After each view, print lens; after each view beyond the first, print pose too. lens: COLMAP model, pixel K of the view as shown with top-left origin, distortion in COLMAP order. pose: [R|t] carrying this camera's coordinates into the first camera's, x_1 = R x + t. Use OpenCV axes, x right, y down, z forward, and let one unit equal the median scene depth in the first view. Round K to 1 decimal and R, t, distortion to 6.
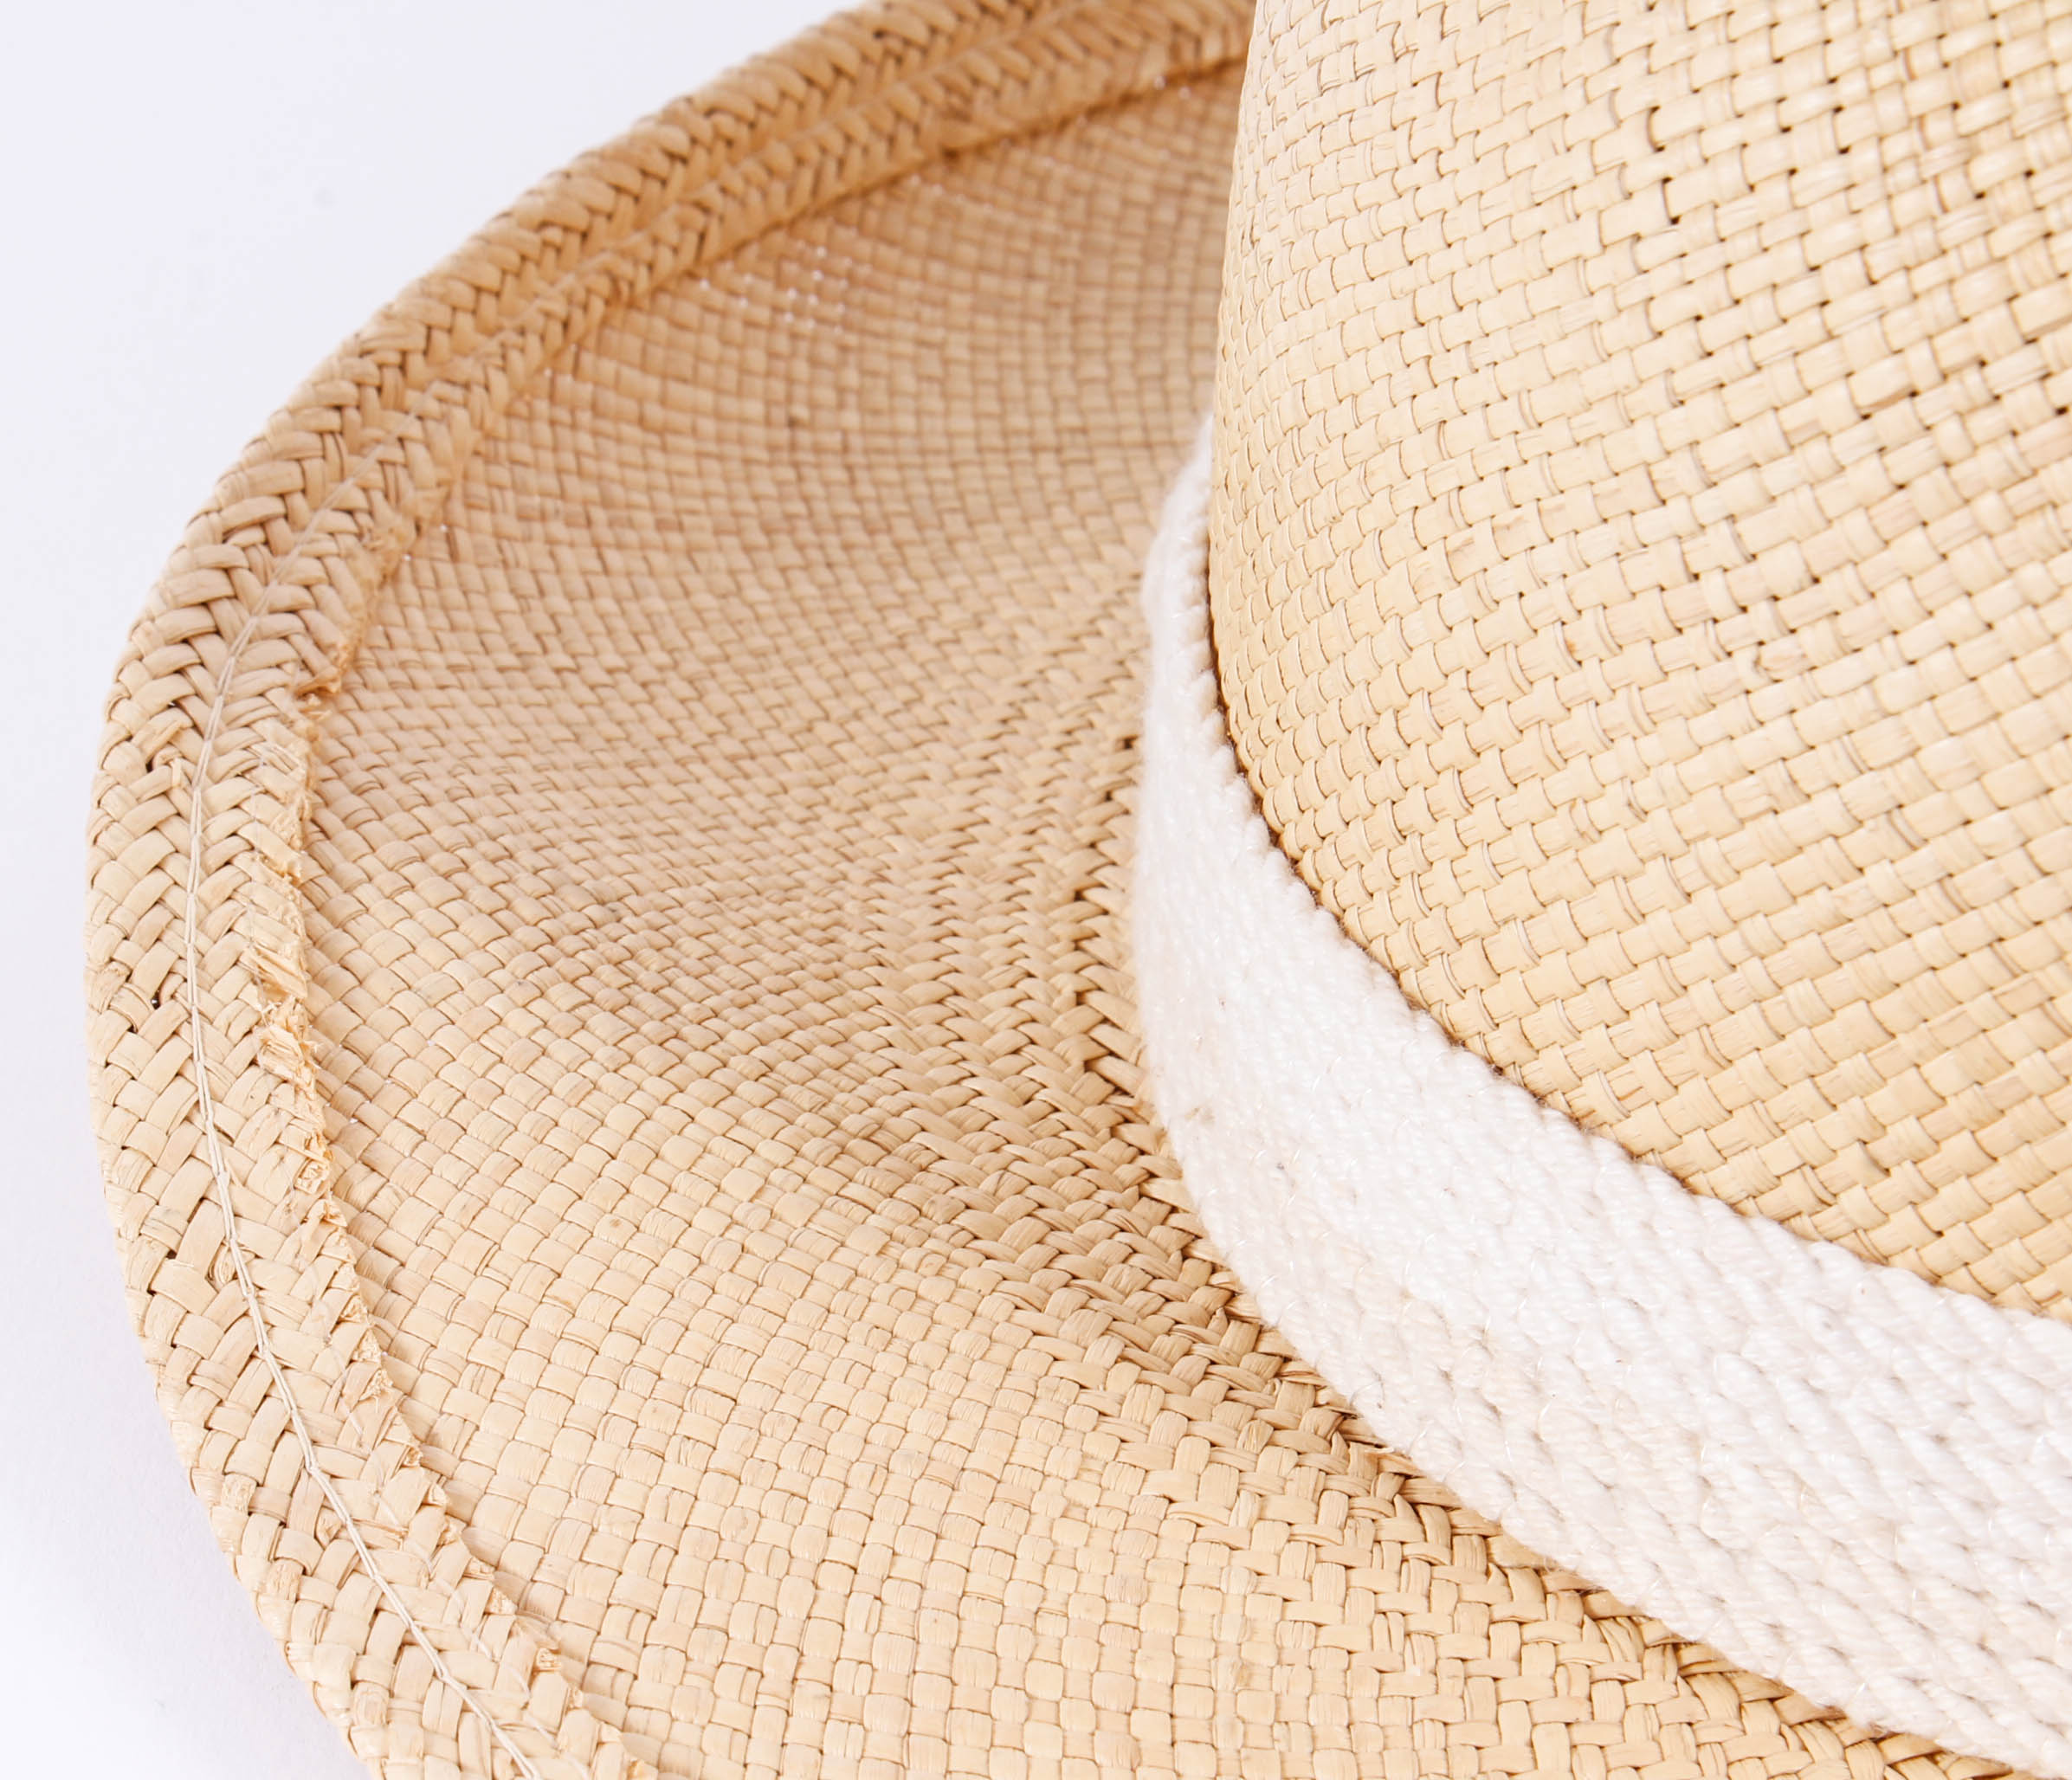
lens RADIAL K [[6057.4, 0, 1037.2], [0, 6057.4, 887.8], [0, 0, 1]] dist [0.062094, 0.000000]
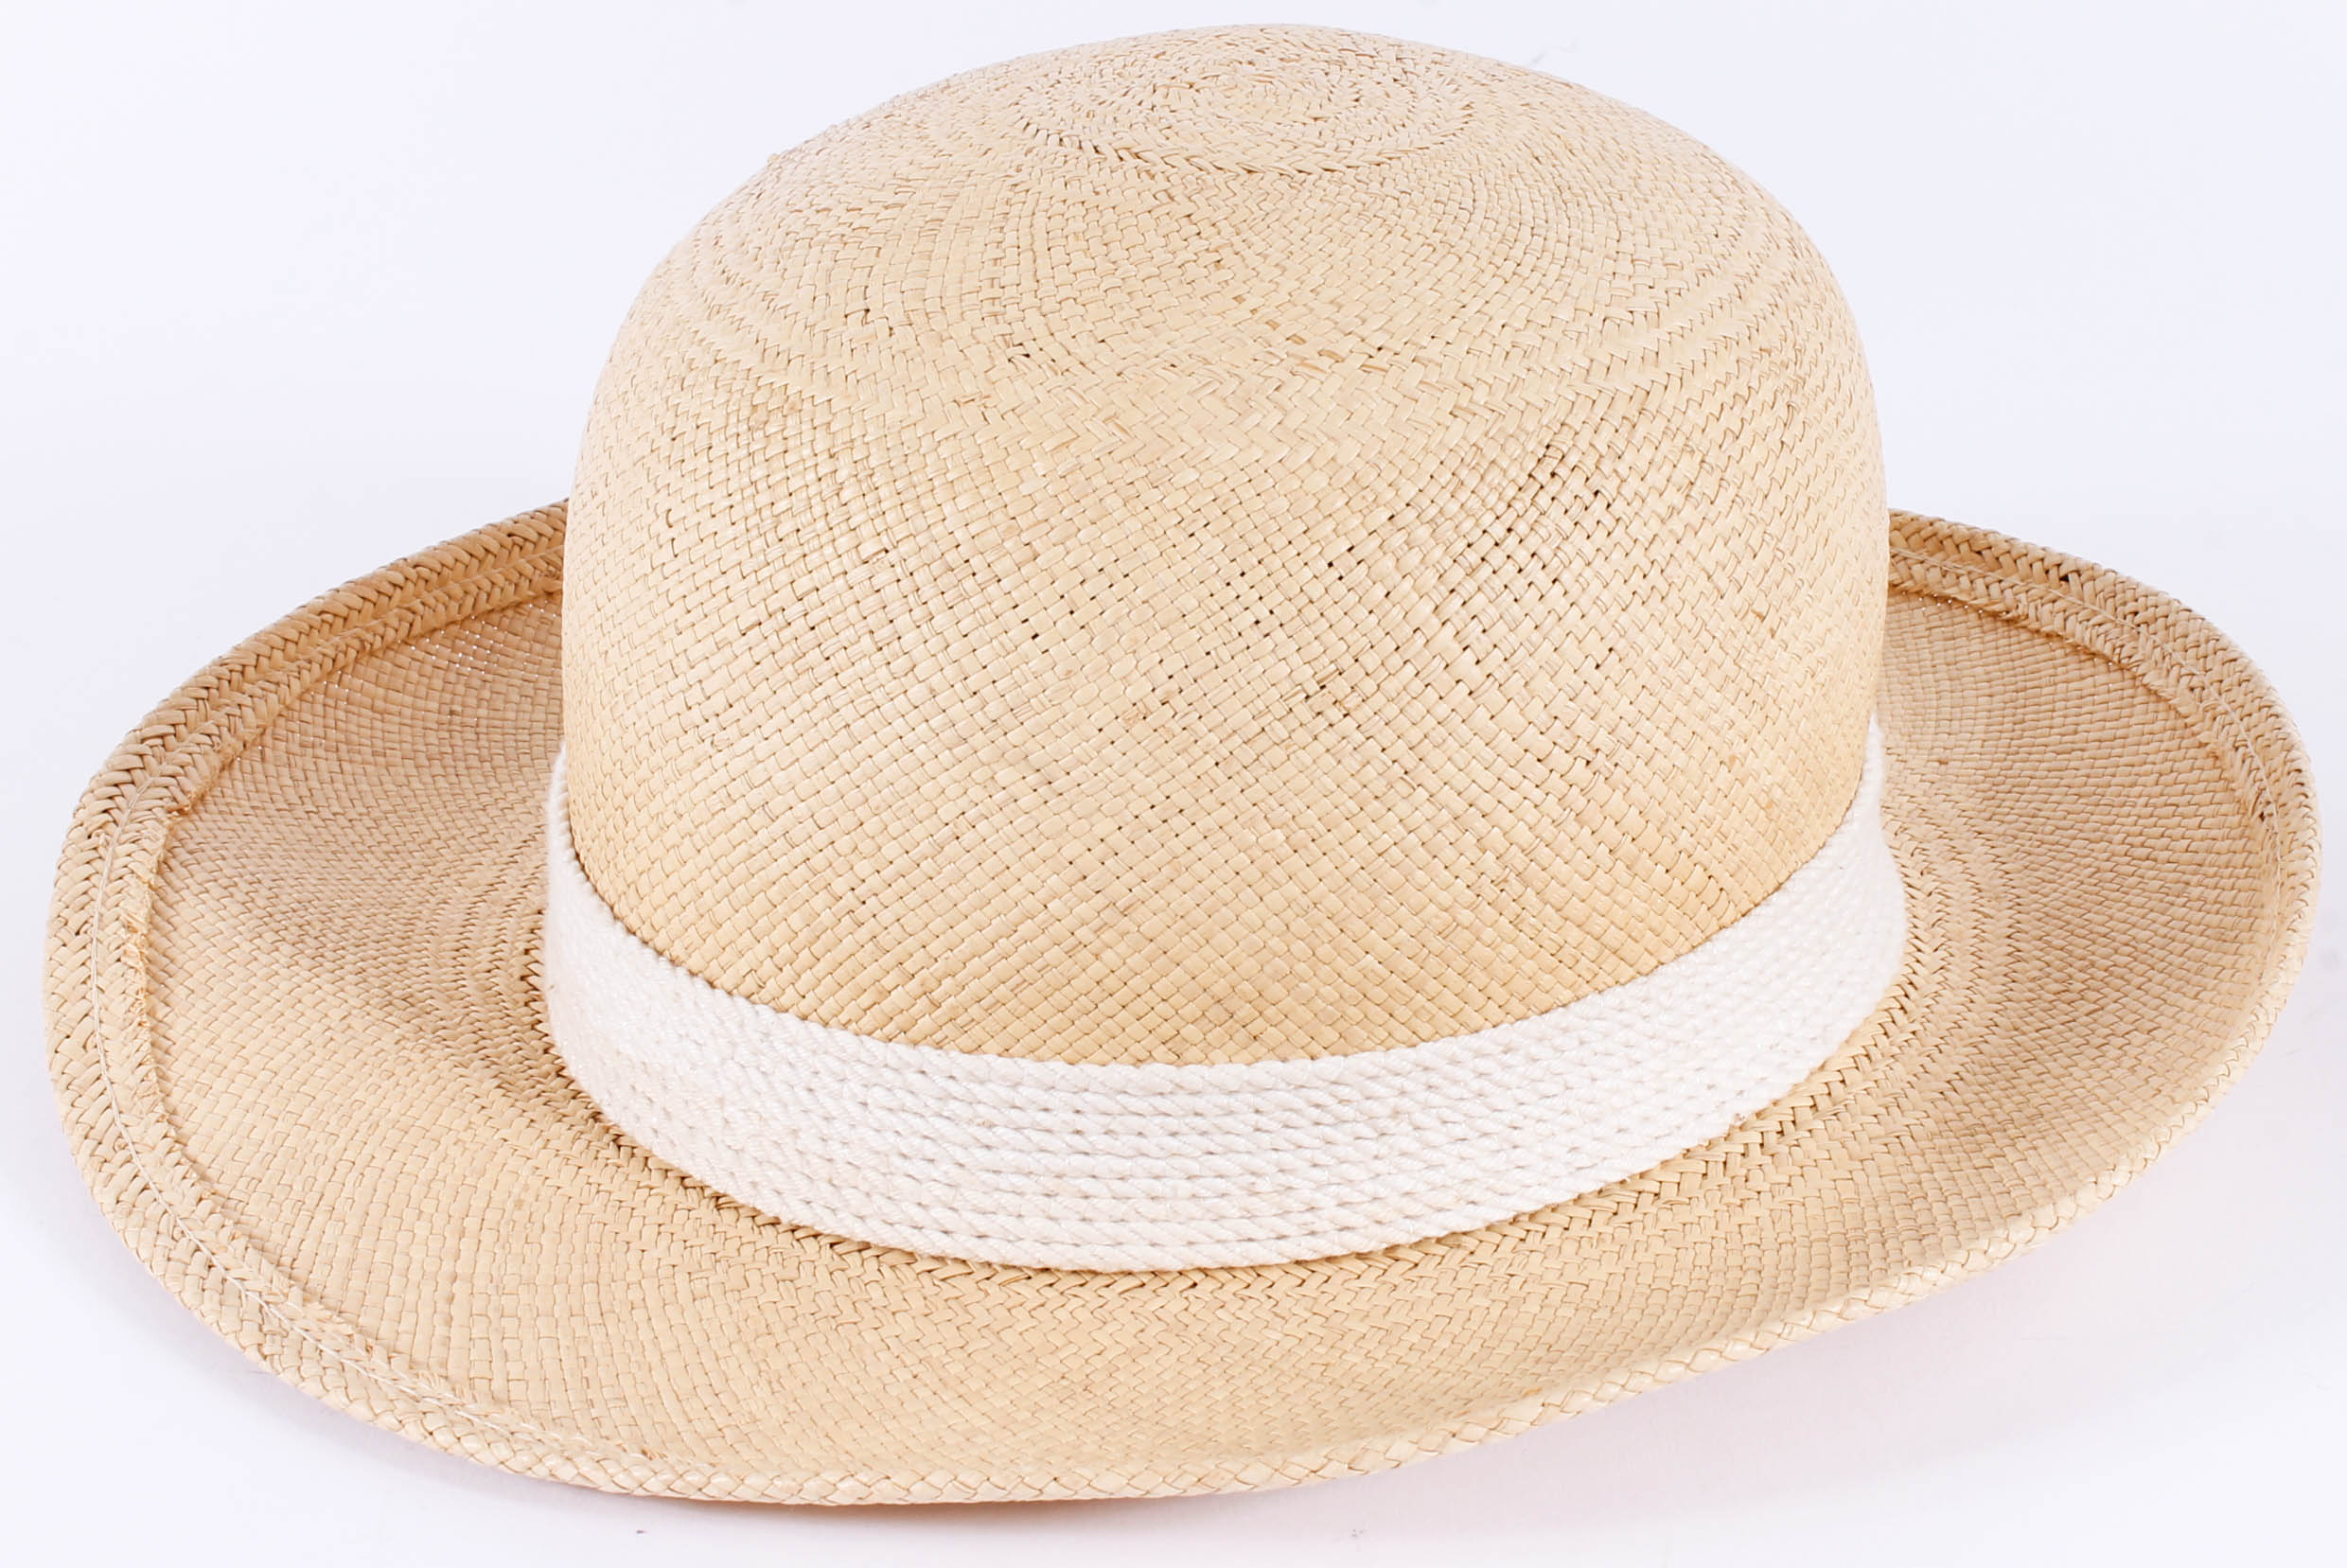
lens RADIAL K [[3686.8, 0, 1169.5], [0, 3686.8, 788.0], [0, 0, 1]] dist [-0.032865, 0.000000]
pose [[0.998628, 0.009357, 0.051525, 0.195153], [-0.003759, 0.994177, -0.107695, 0.116992], [-0.052232, 0.107353, 0.992848, -0.374182]]
